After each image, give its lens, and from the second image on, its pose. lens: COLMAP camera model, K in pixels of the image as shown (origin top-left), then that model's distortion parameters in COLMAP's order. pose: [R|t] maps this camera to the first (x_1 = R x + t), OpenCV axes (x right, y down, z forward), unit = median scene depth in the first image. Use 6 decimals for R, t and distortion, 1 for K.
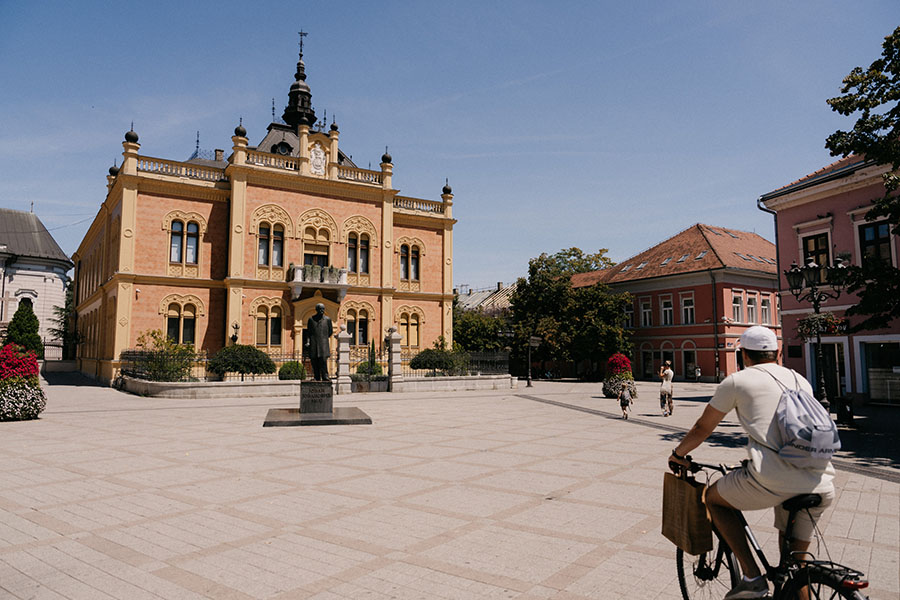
lens RADIAL K [[630.5, 0, 450.7], [0, 630.5, 299.2], [0, 0, 1]] dist [-0.007276, 0.000138]
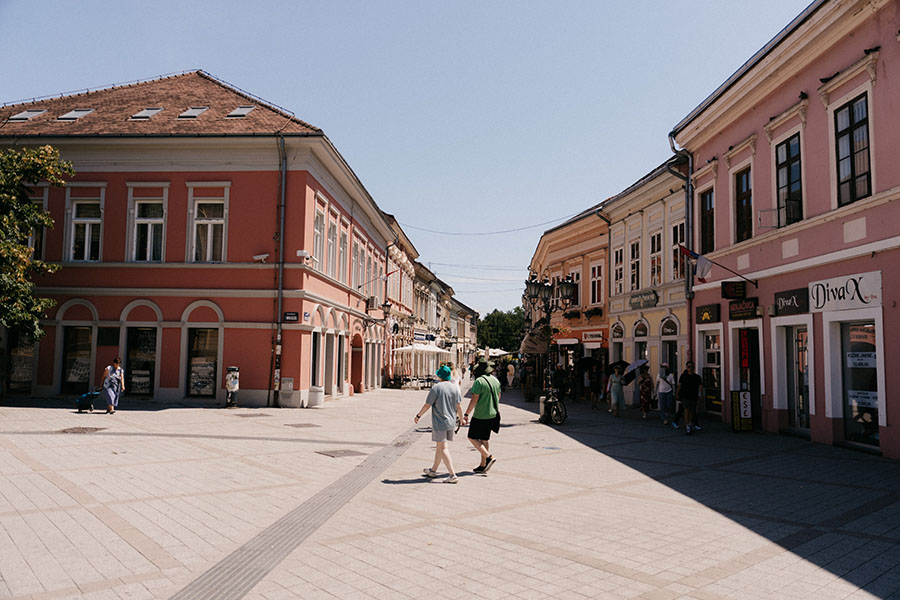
lens RADIAL K [[634.3, 0, 450.5], [0, 634.3, 301.5], [0, 0, 1]] dist [0.008386, 0.001518]
pose [[0.586610, 0.067705, 0.807035, 0.140064], [-0.094294, 0.995432, -0.014971, 0.056176], [-0.804362, -0.067316, 0.590314, 0.629395]]
